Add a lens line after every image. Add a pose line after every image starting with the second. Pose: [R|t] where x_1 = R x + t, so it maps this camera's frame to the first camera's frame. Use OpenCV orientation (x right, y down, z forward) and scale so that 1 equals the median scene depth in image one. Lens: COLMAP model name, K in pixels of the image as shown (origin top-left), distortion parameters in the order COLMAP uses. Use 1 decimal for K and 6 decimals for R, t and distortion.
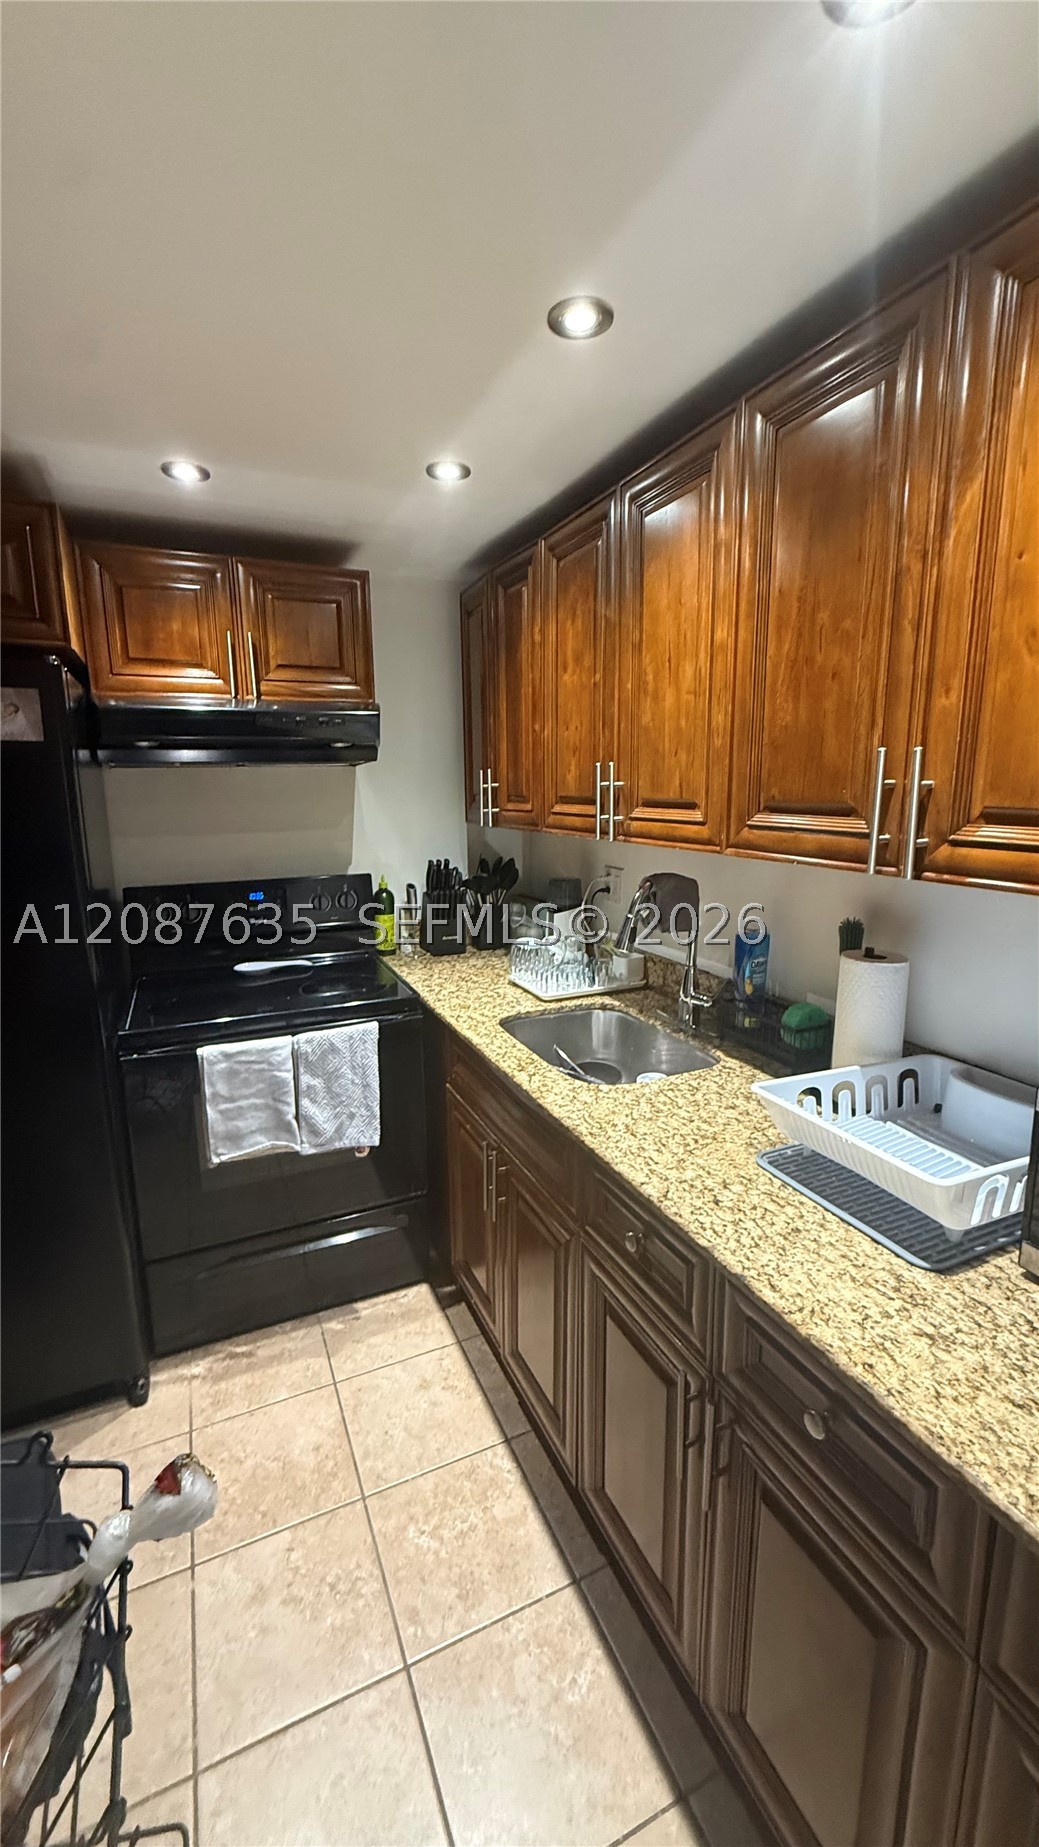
lens RADIAL K [[736.5, 0, 524.4], [0, 736.5, 922.5], [0, 0, 1]] dist [0.001812, -0.000213]
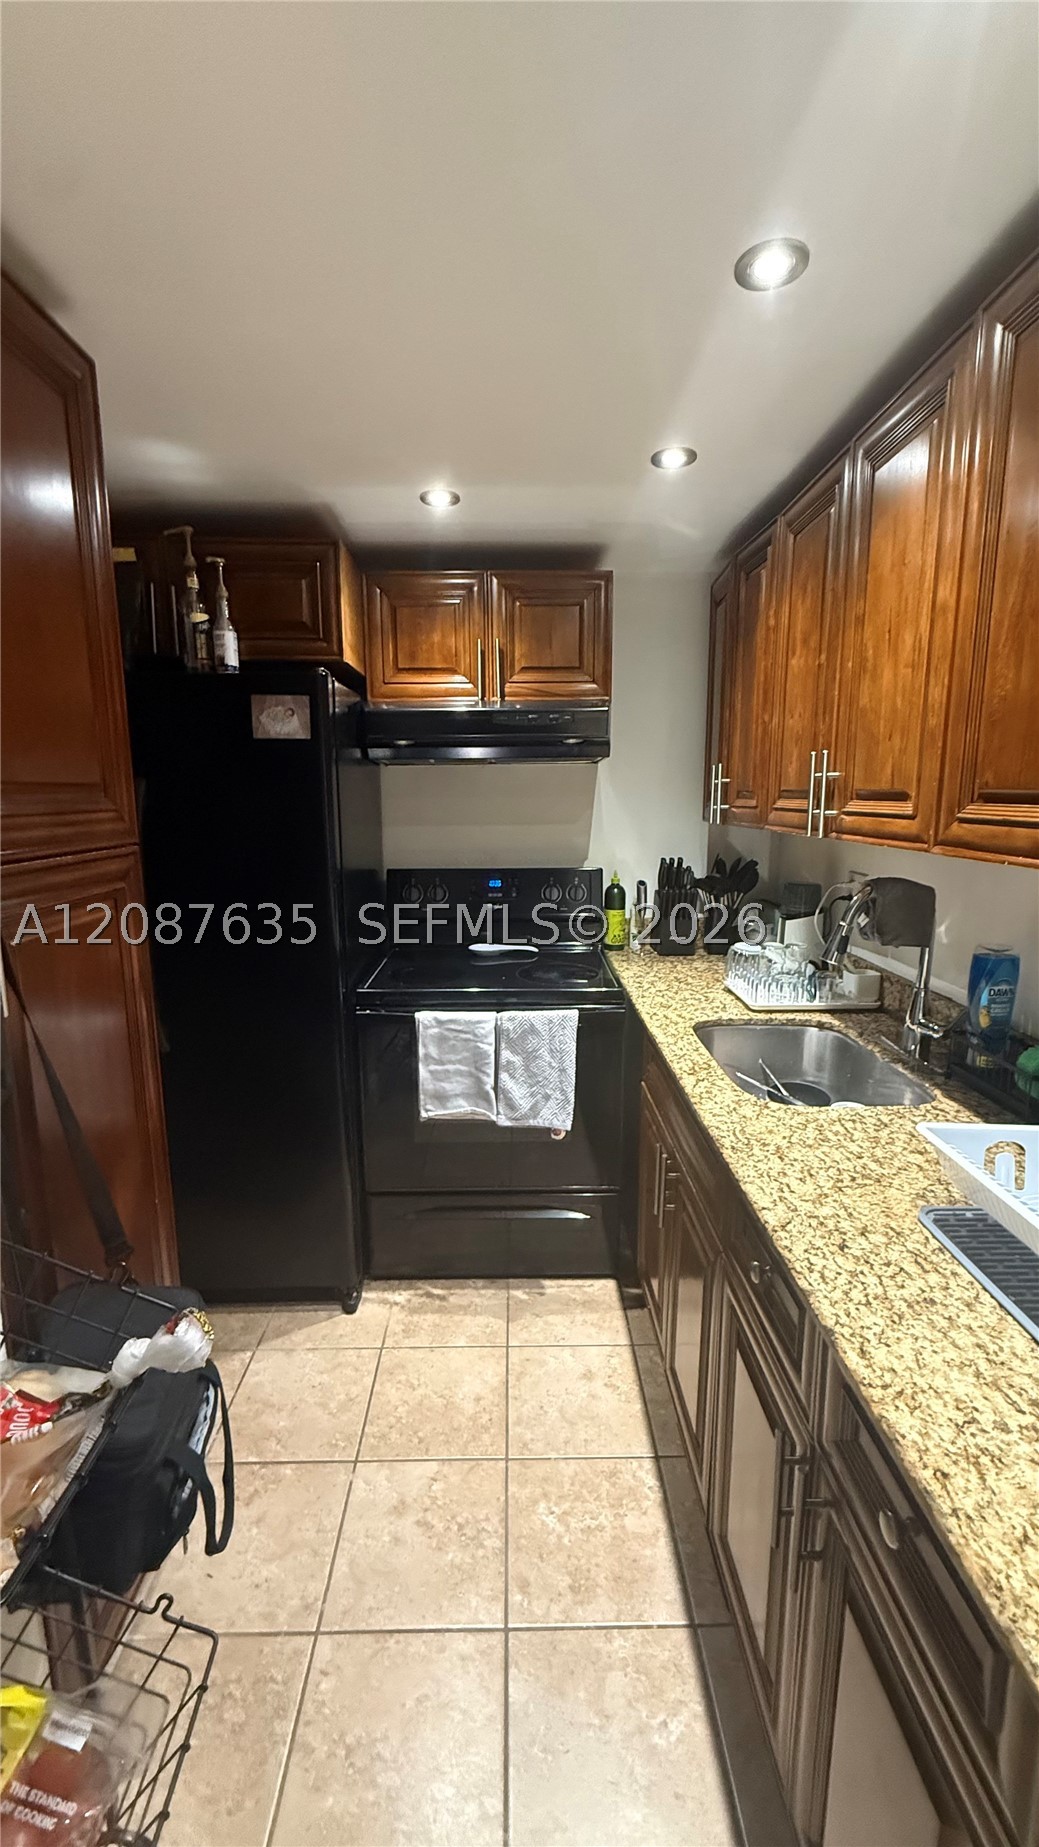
lens RADIAL K [[736.5, 0, 524.4], [0, 736.5, 922.5], [0, 0, 1]] dist [0.001812, -0.000213]
pose [[0.917503, 0.076315, -0.390339, 0.133129], [-0.079999, 0.996771, 0.006840, 0.013927], [0.389601, 0.024951, 0.920646, 0.028403]]
